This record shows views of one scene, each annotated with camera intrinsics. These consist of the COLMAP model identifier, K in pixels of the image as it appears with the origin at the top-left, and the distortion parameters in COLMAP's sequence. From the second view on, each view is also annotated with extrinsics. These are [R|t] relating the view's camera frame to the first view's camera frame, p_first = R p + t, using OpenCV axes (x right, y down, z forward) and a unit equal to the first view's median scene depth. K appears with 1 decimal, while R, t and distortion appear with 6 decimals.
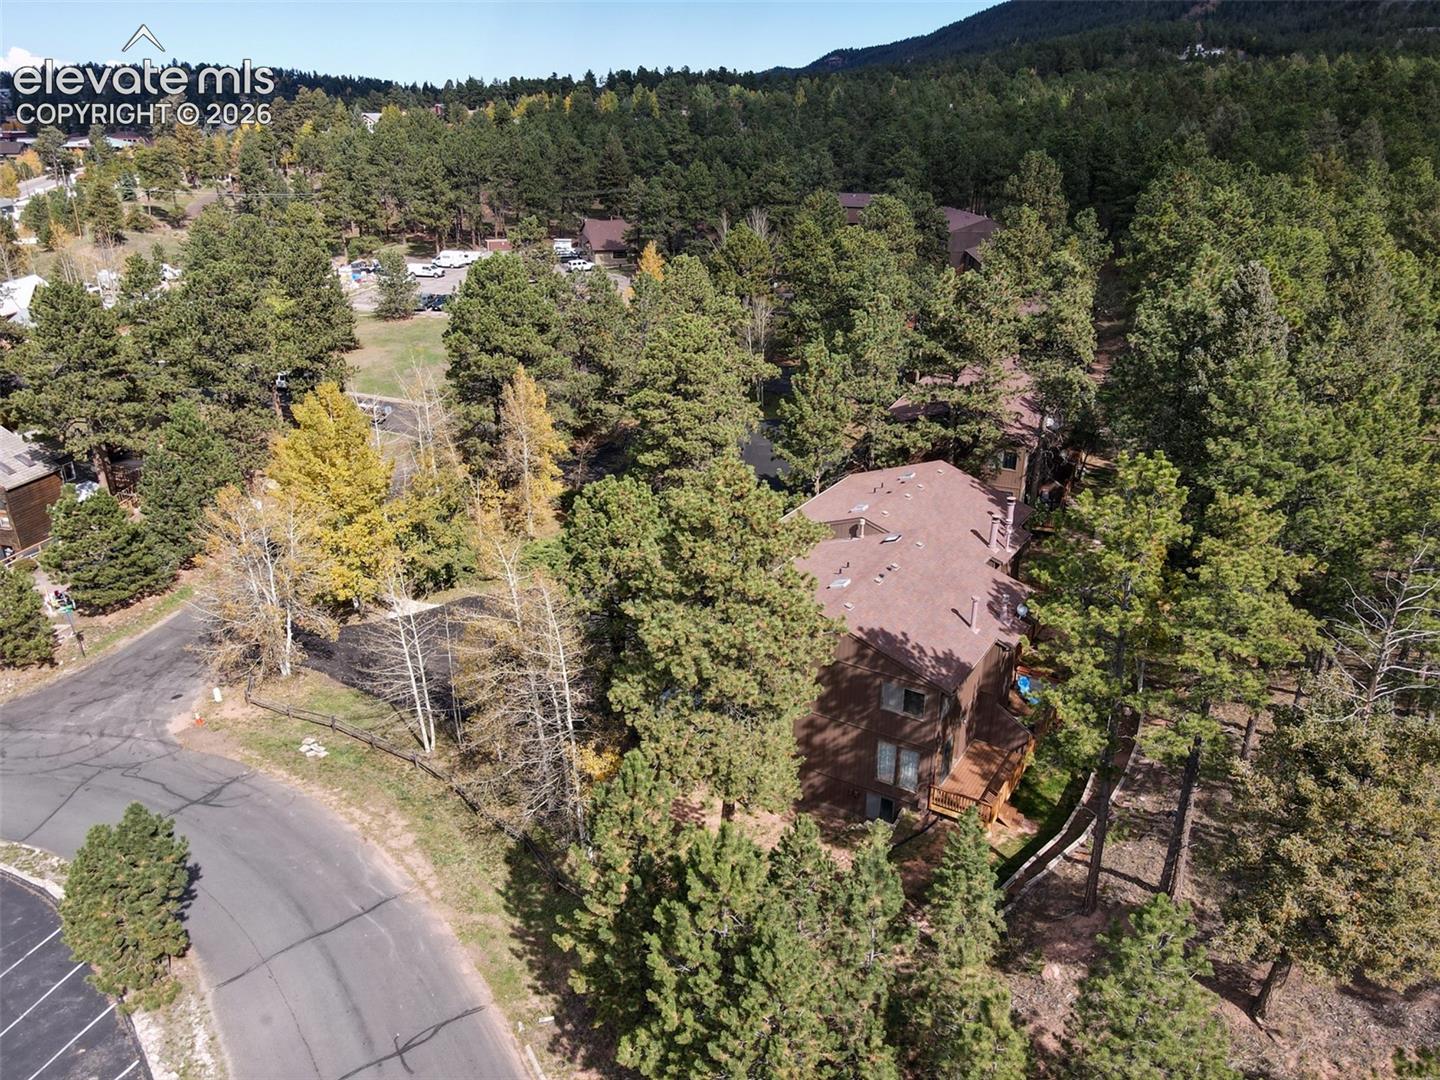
lens RADIAL K [[1074.1, 0, 720.0], [0, 1074.1, 540.0], [0, 0, 1]] dist [0.010811, 0.002076]
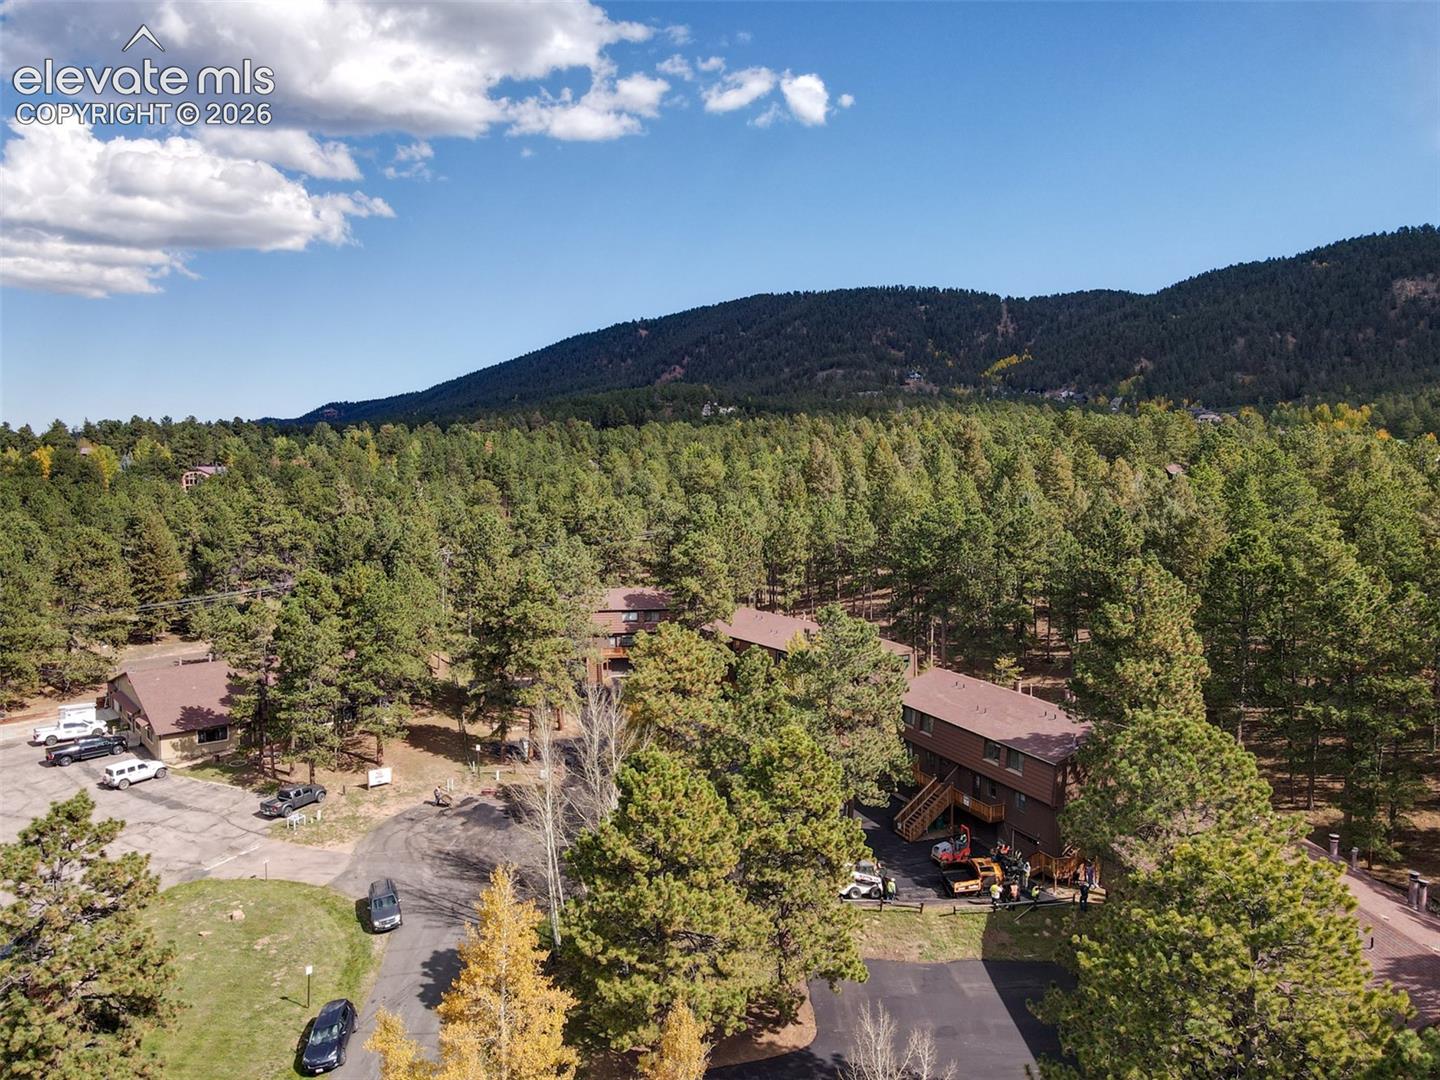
lens RADIAL K [[1074.1, 0, 720.0], [0, 1074.1, 540.0], [0, 0, 1]] dist [0.010811, 0.002076]
pose [[0.900026, -0.045351, 0.433471, -0.029563], [0.172519, 0.950408, -0.258771, -0.055861], [-0.400239, 0.307682, 0.863215, 0.131130]]
